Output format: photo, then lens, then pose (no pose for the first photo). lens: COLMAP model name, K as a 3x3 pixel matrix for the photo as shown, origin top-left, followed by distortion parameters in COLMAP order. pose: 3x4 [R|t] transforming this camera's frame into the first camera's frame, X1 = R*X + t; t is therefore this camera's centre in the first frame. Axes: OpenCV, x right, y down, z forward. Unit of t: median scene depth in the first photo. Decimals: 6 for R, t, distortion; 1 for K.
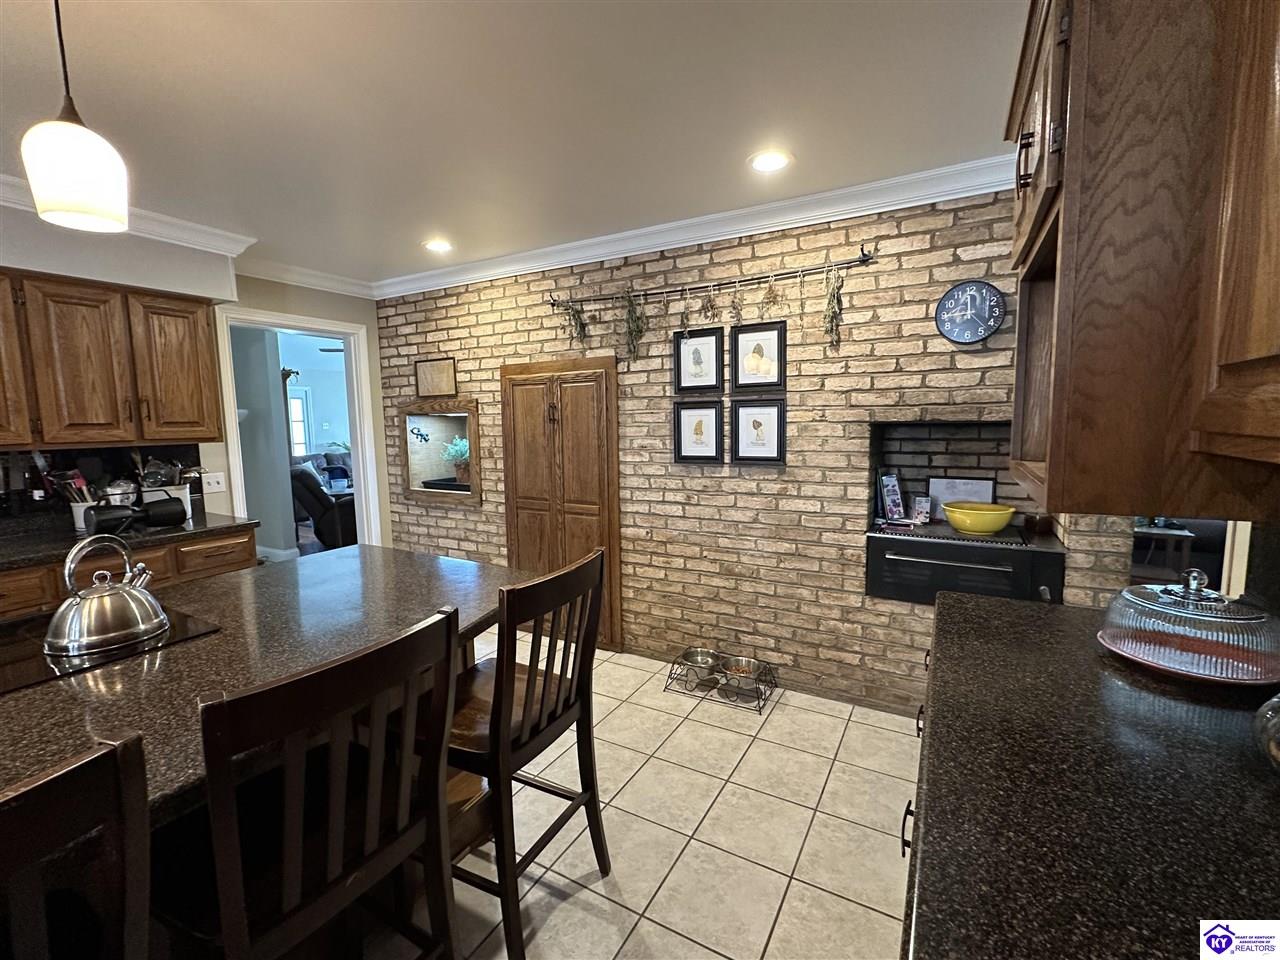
lens RADIAL K [[555.3, 0, 639.9], [0, 555.3, 482.3], [0, 0, 1]] dist [-0.005335, 0.000911]
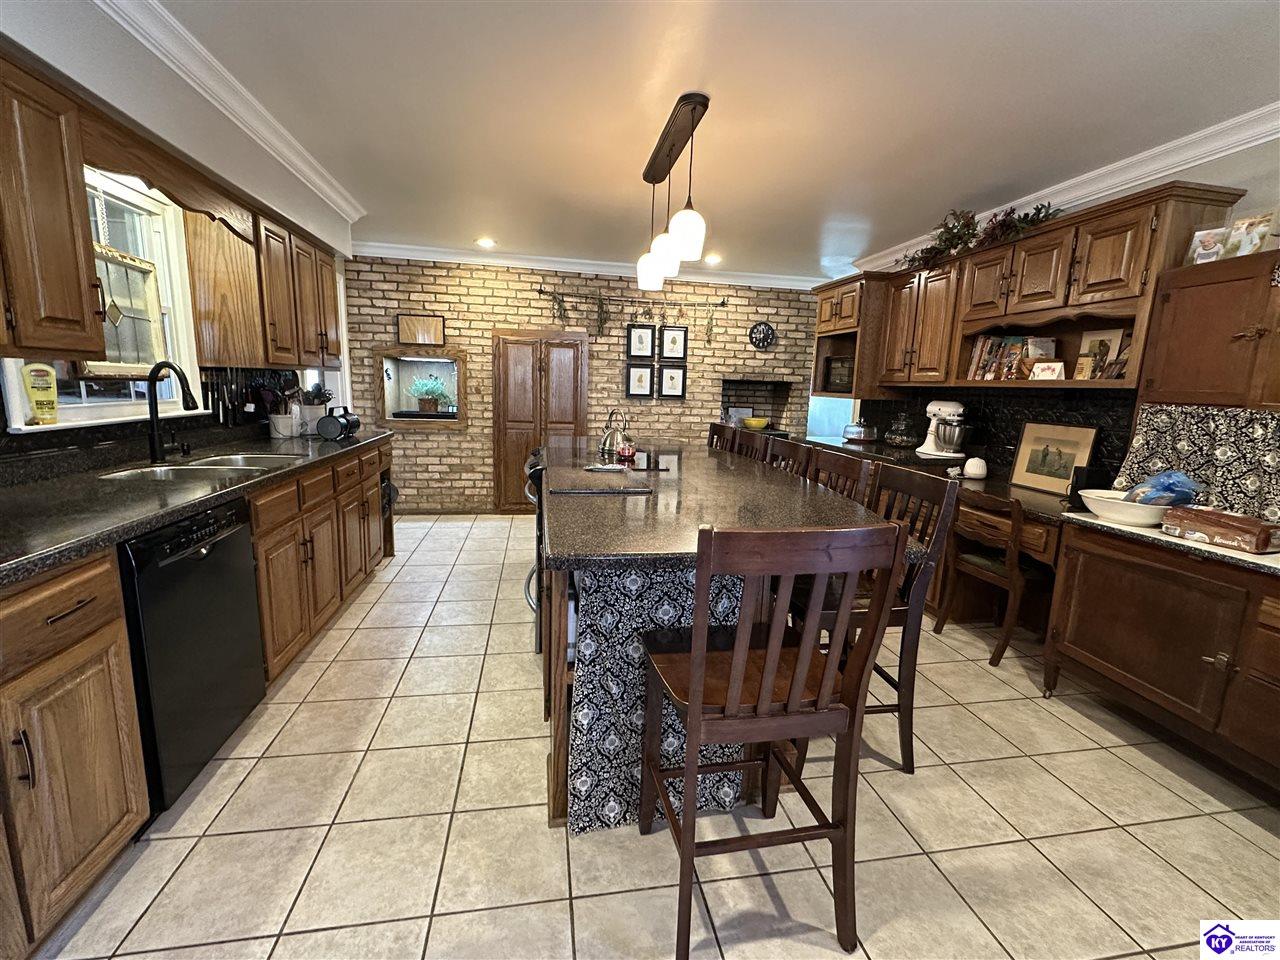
lens RADIAL K [[555.3, 0, 641.7], [0, 555.3, 482.1], [0, 0, 1]] dist [-0.005335, 0.000911]
pose [[0.764813, -0.070308, 0.640404, -1.089689], [0.027596, 0.996690, 0.076466, 0.102845], [-0.643661, -0.040810, 0.764222, -0.419279]]
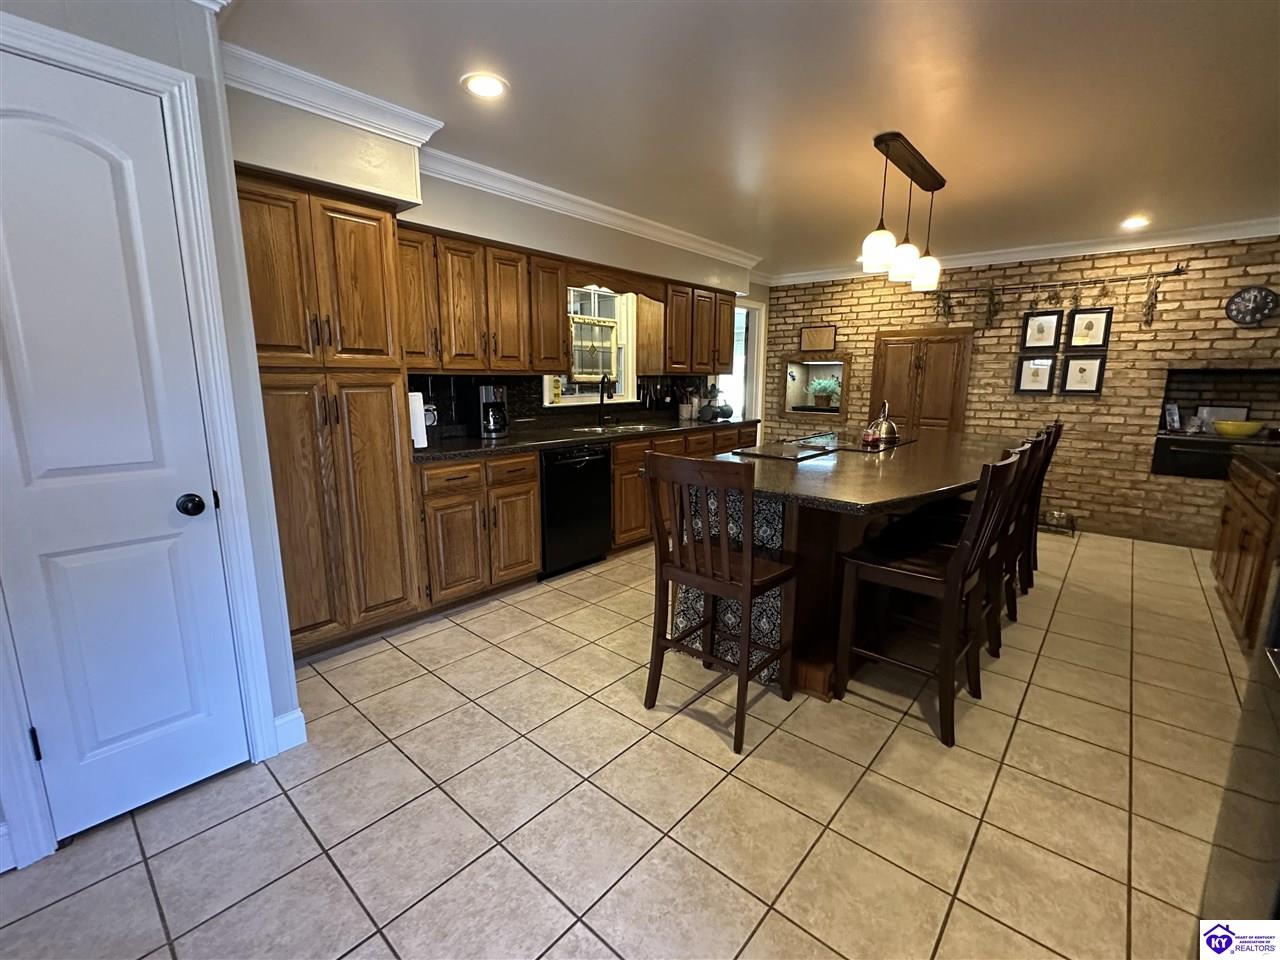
lens RADIAL K [[555.3, 0, 638.9], [0, 555.3, 482.7], [0, 0, 1]] dist [-0.005335, 0.000911]
pose [[0.979526, 0.056501, -0.193225, -0.709452], [-0.041386, 0.995823, 0.081390, 0.142746], [0.197016, -0.071727, 0.977773, -0.856282]]
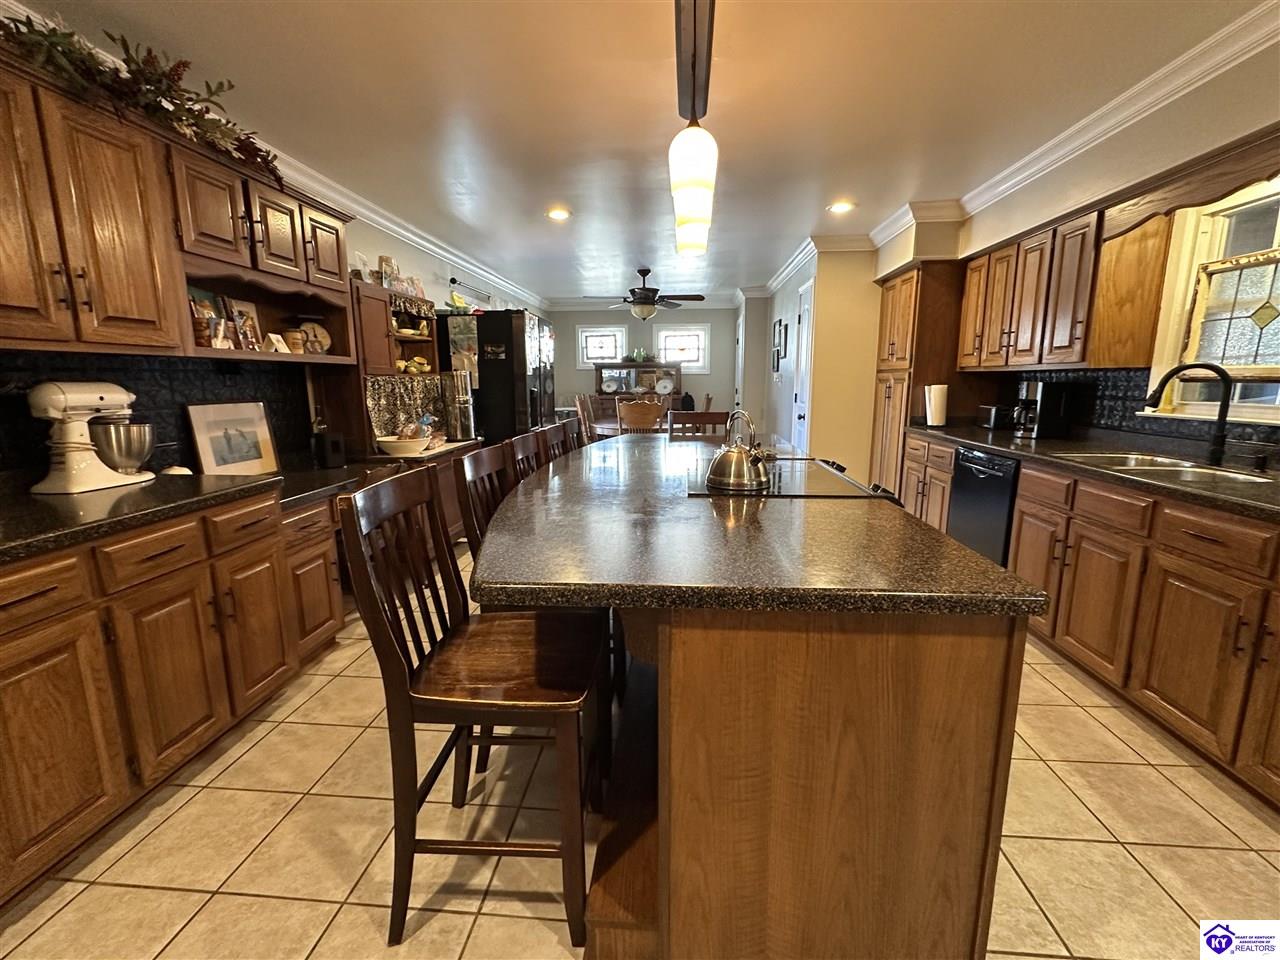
lens RADIAL K [[555.3, 0, 638.9], [0, 555.3, 484.9], [0, 0, 1]] dist [-0.005335, 0.000911]
pose [[-0.905475, 0.094880, -0.413658, -0.063047], [-0.032058, 0.956614, 0.289590, -0.054517], [0.423188, 0.275477, -0.863148, 0.941465]]
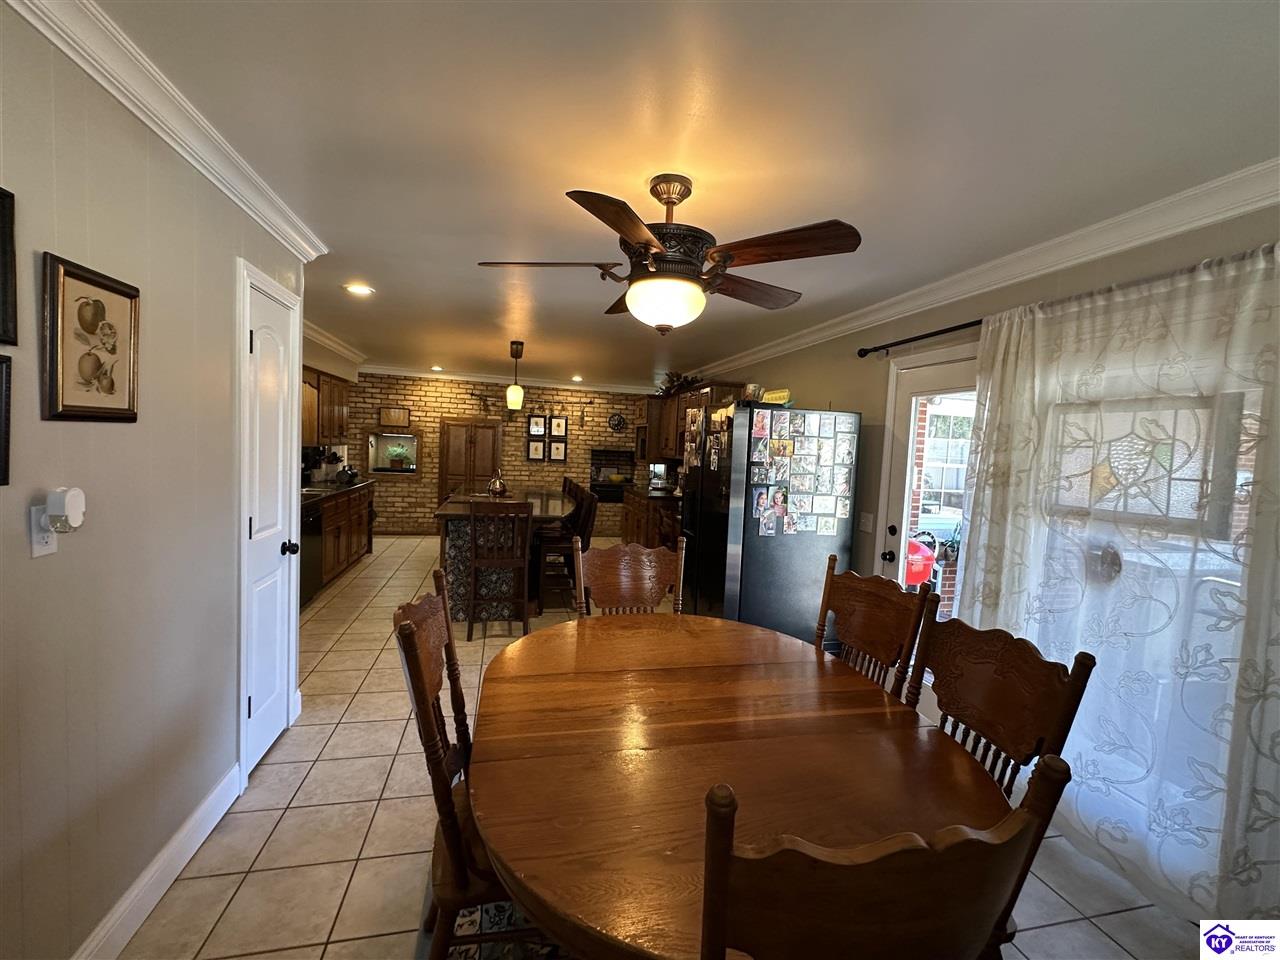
lens RADIAL K [[555.3, 0, 639.9], [0, 555.3, 482.1], [0, 0, 1]] dist [-0.005335, 0.000911]
pose [[0.728848, 0.003993, 0.684664, -1.463351], [0.018300, 0.999512, -0.025311, 0.156607], [-0.684431, 0.030977, 0.728419, -1.443835]]
